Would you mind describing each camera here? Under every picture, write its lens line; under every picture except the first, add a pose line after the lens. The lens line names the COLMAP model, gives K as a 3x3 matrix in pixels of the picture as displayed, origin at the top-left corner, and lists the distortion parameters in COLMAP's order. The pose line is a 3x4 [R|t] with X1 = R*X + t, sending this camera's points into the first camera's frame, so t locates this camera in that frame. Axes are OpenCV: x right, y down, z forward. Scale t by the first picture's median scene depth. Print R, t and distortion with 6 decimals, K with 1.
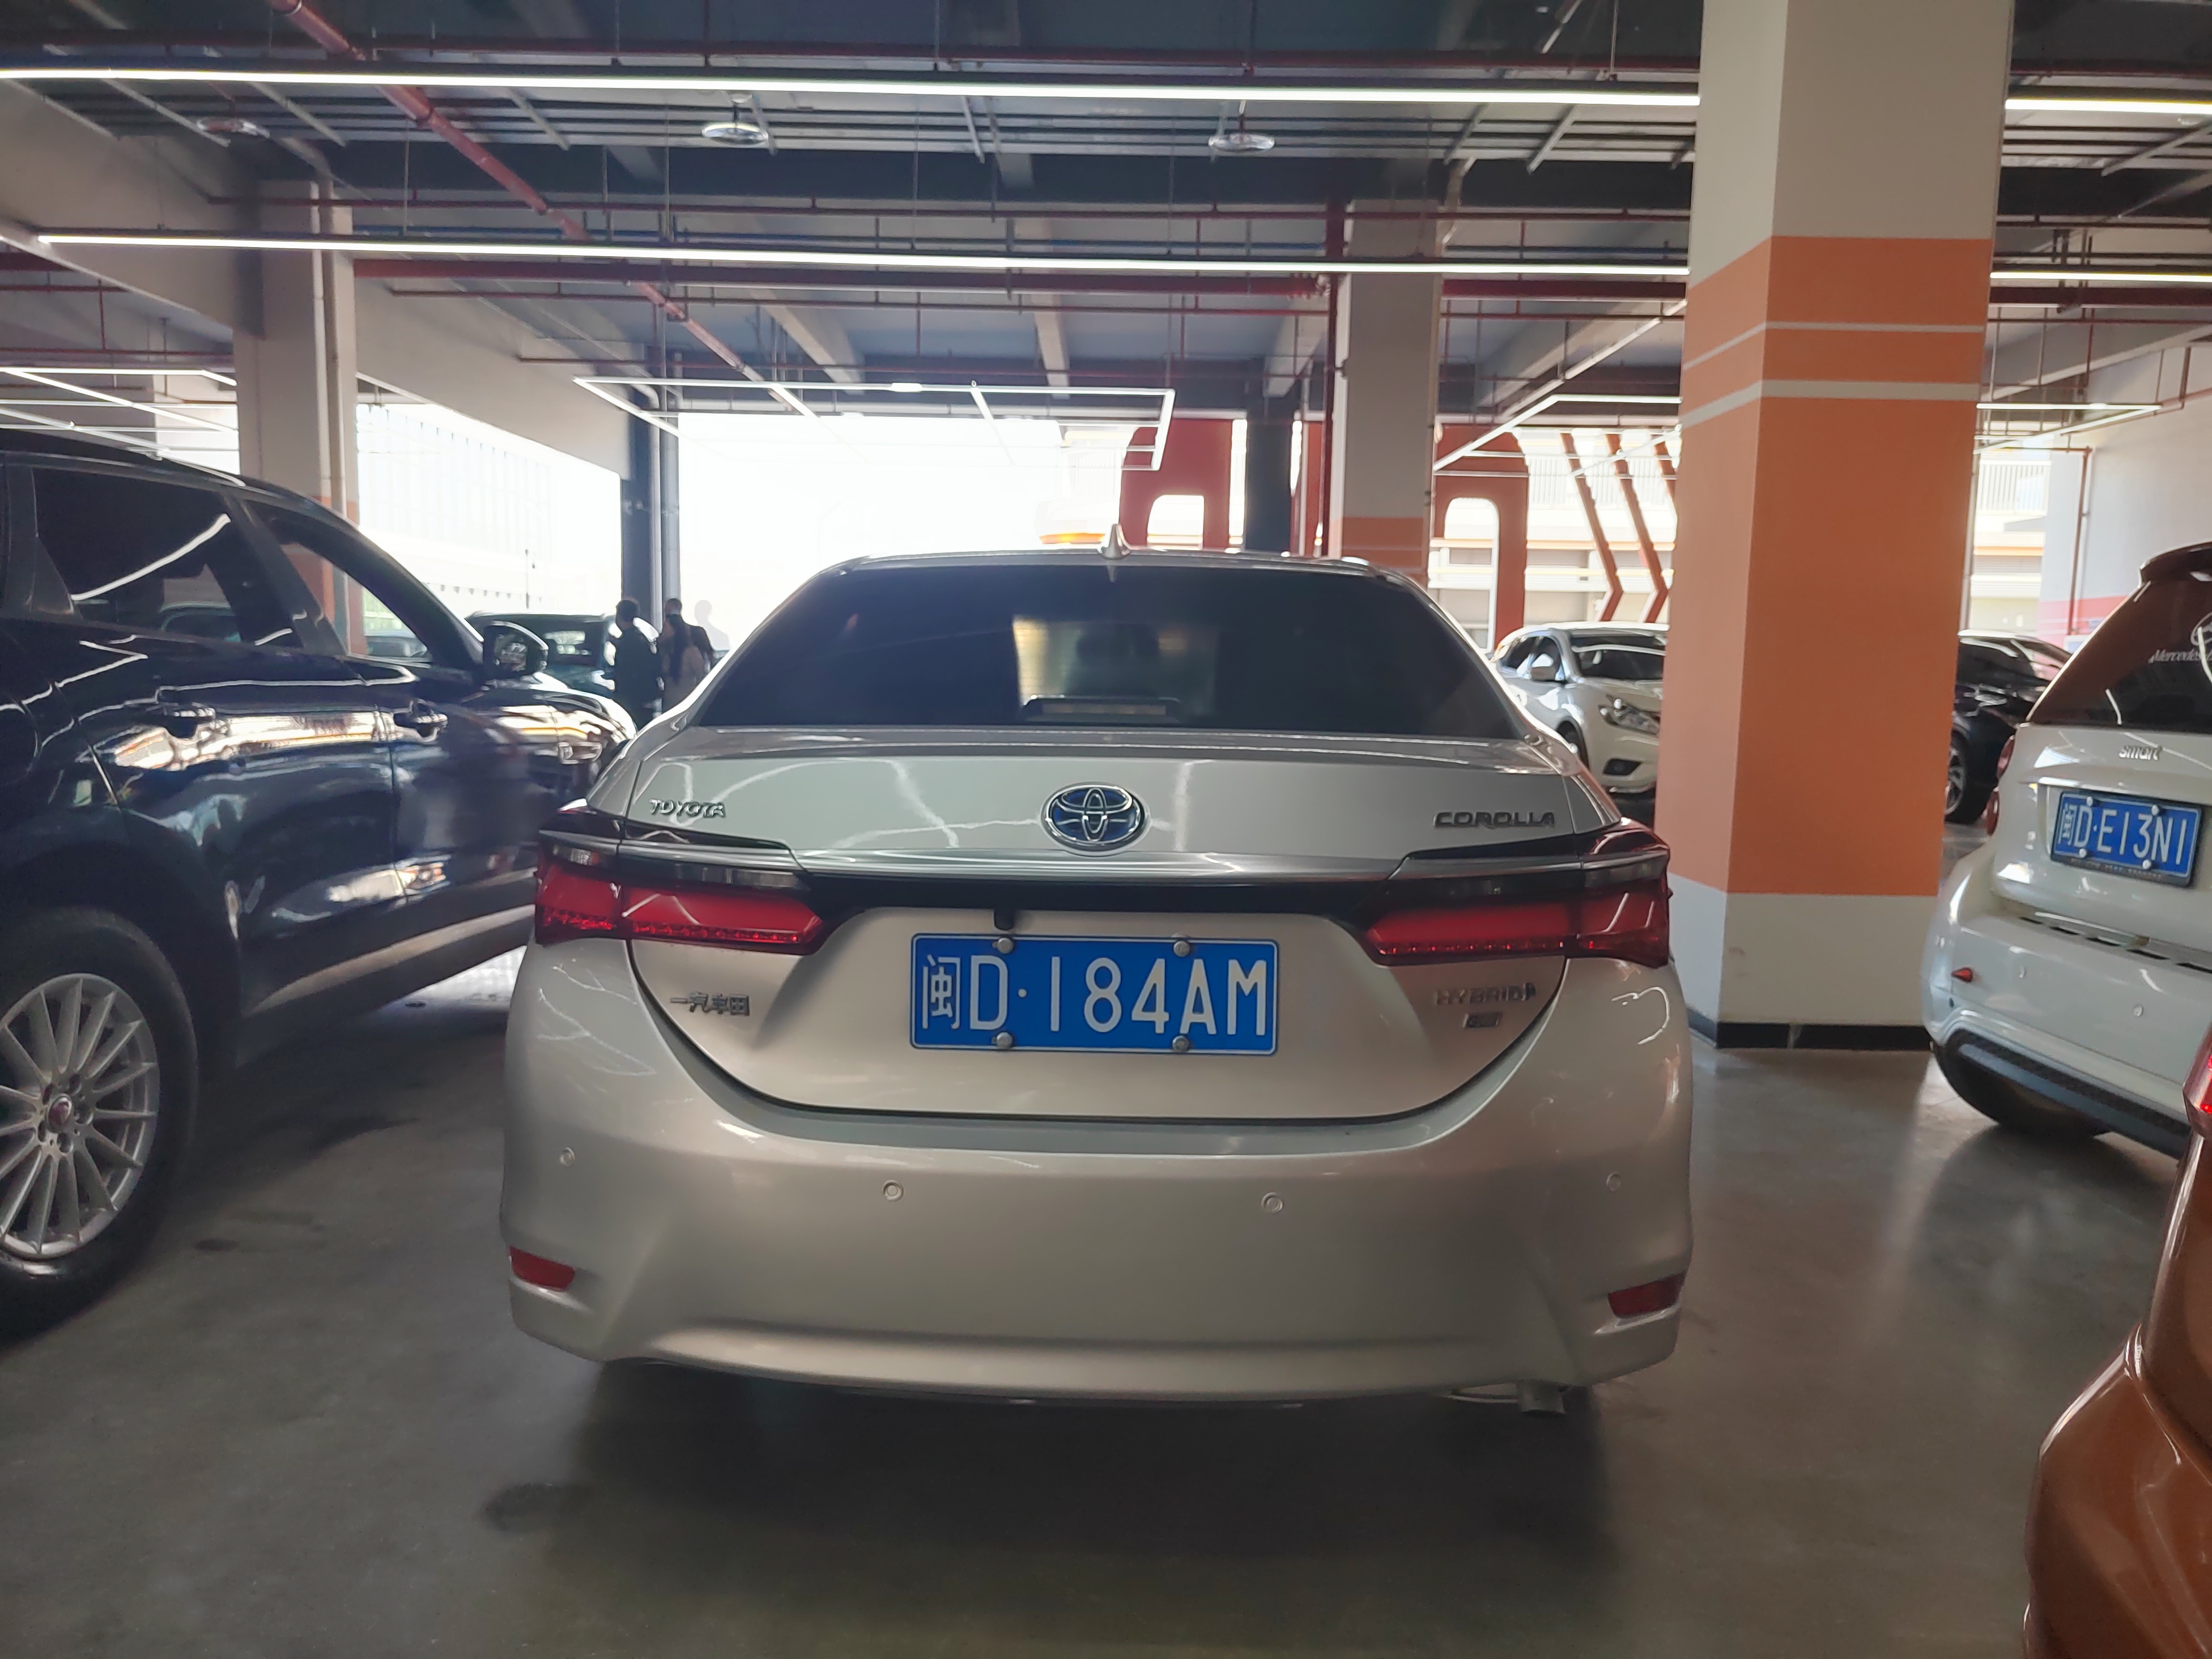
lens RADIAL K [[1524.5, 0, 1102.1], [0, 1524.5, 828.0], [0, 0, 1]] dist [0.039320, -0.018104]
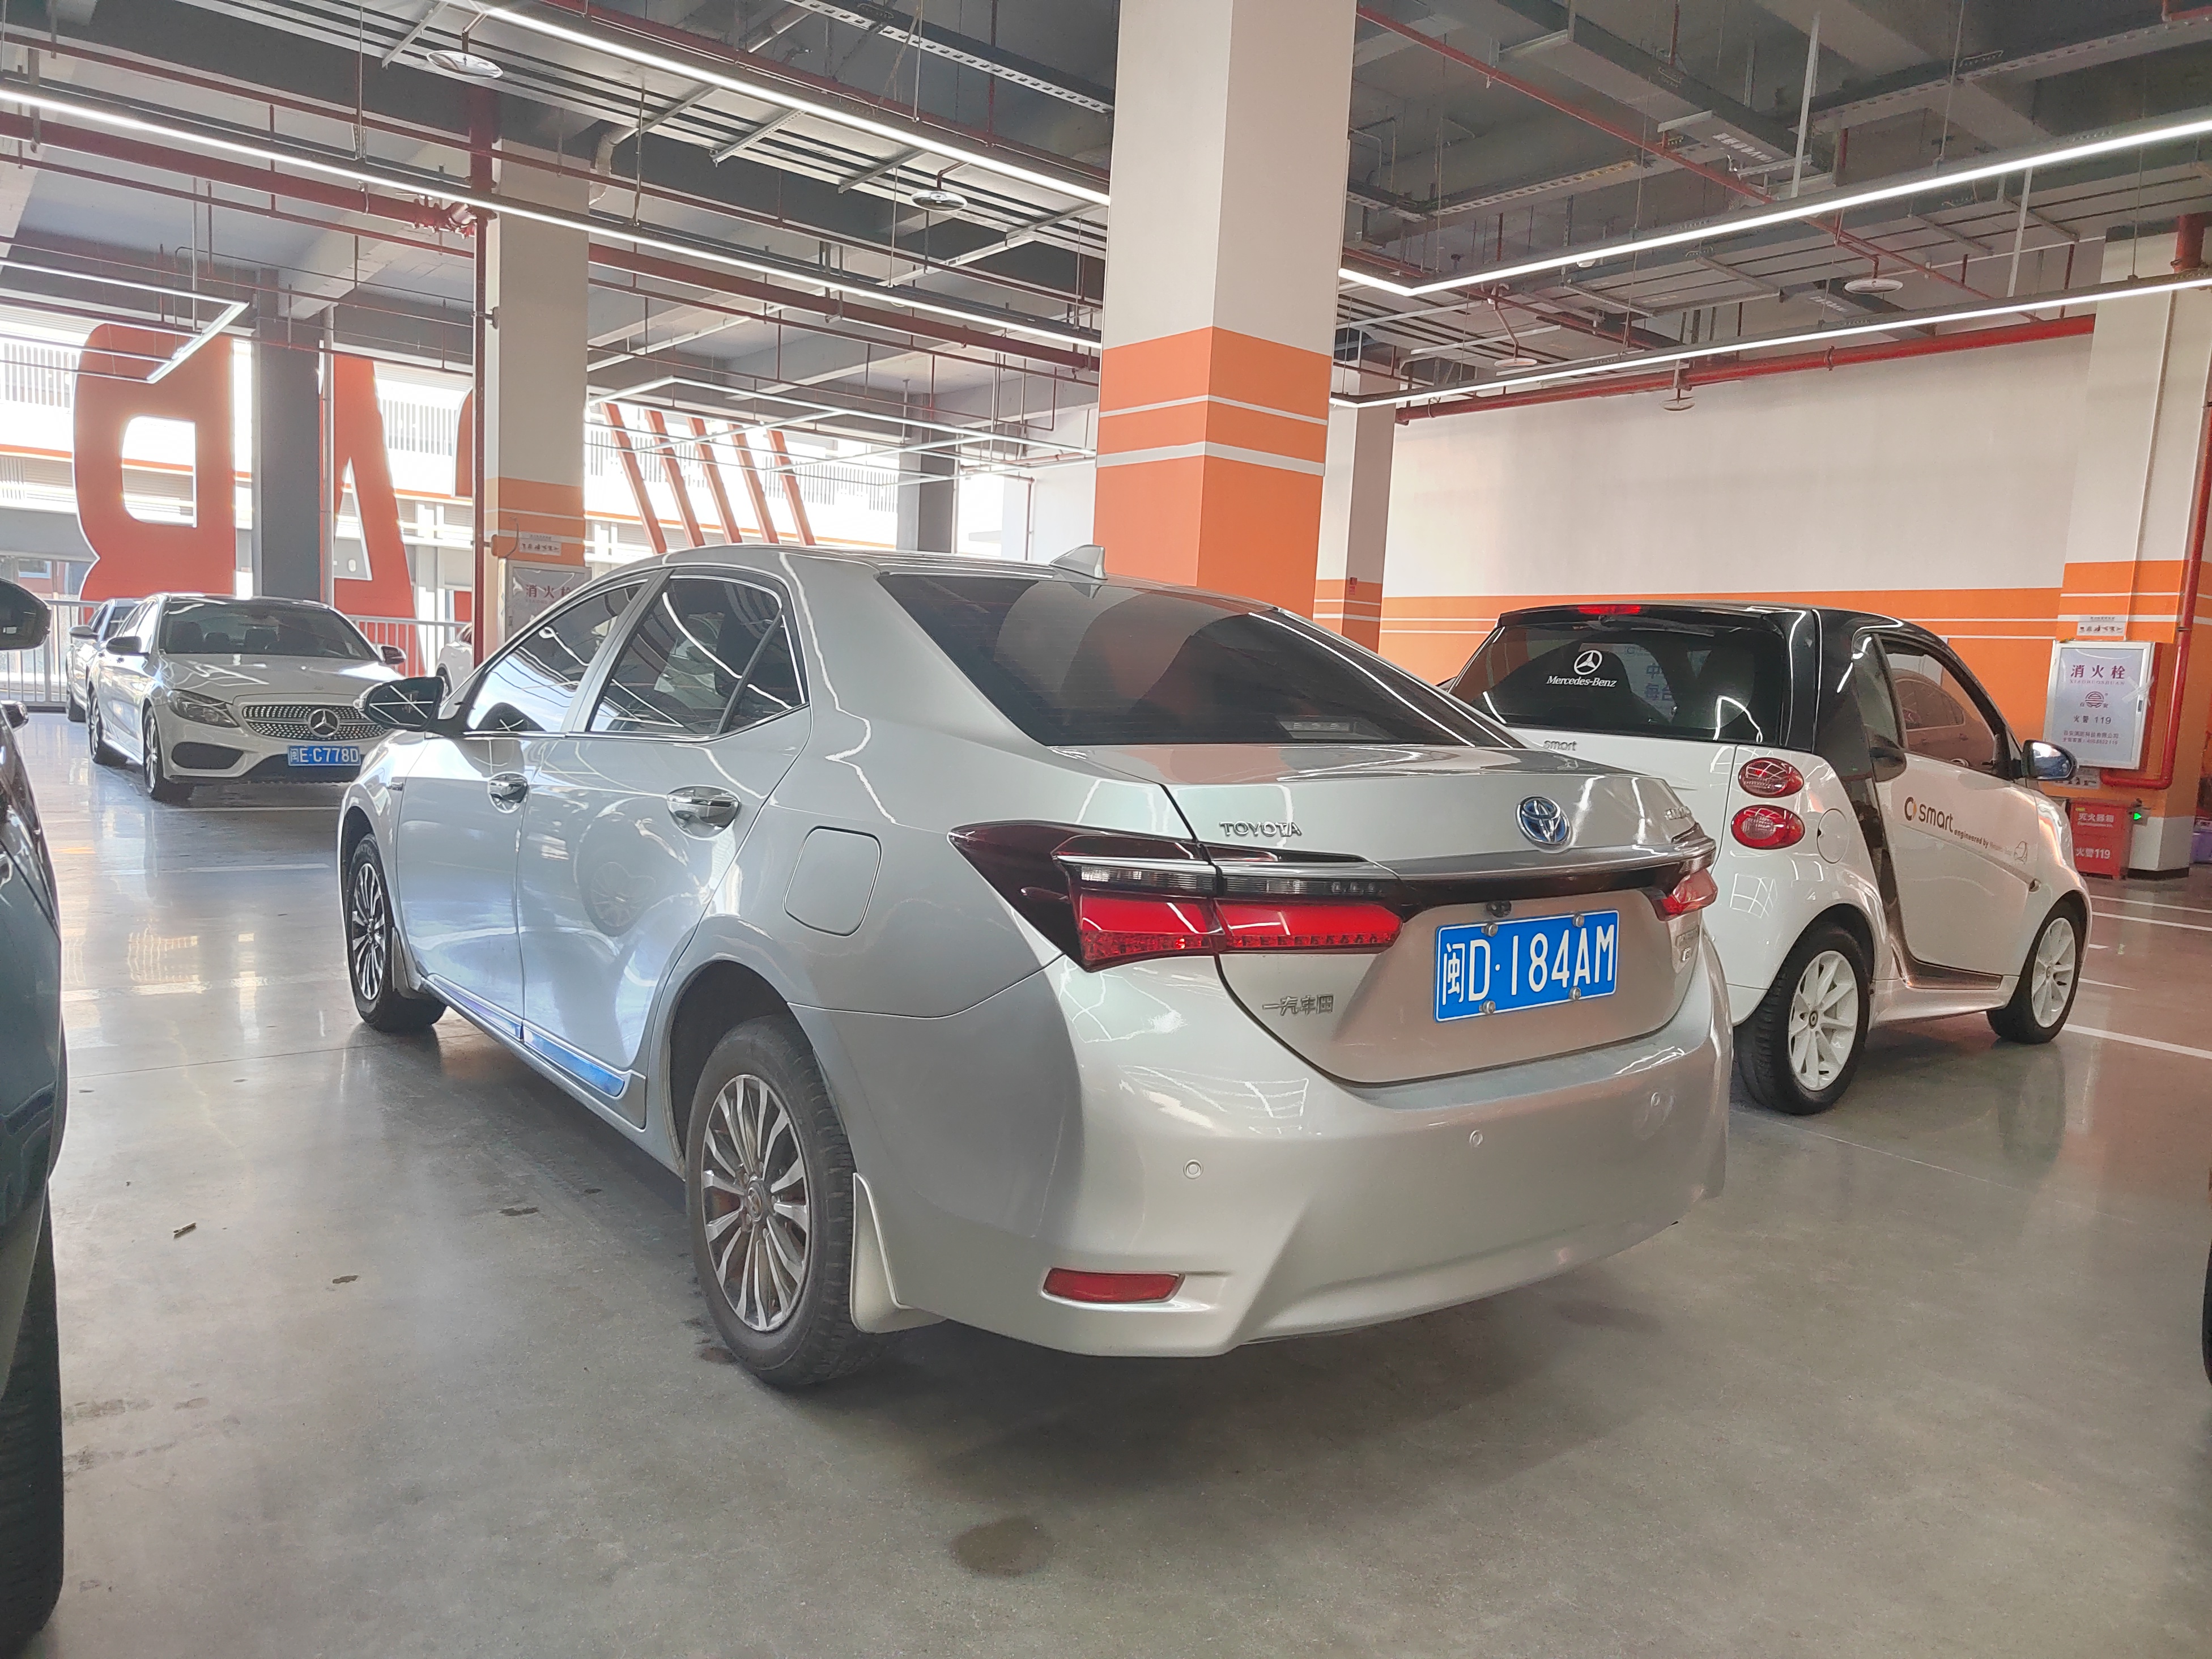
lens RADIAL K [[1524.5, 0, 1107.9], [0, 1524.5, 824.5], [0, 0, 1]] dist [0.039320, -0.018104]
pose [[0.774975, -0.040900, 0.630667, -1.038490], [0.029255, 0.999156, 0.028848, -0.050594], [-0.631314, -0.003906, 0.775517, 0.231942]]
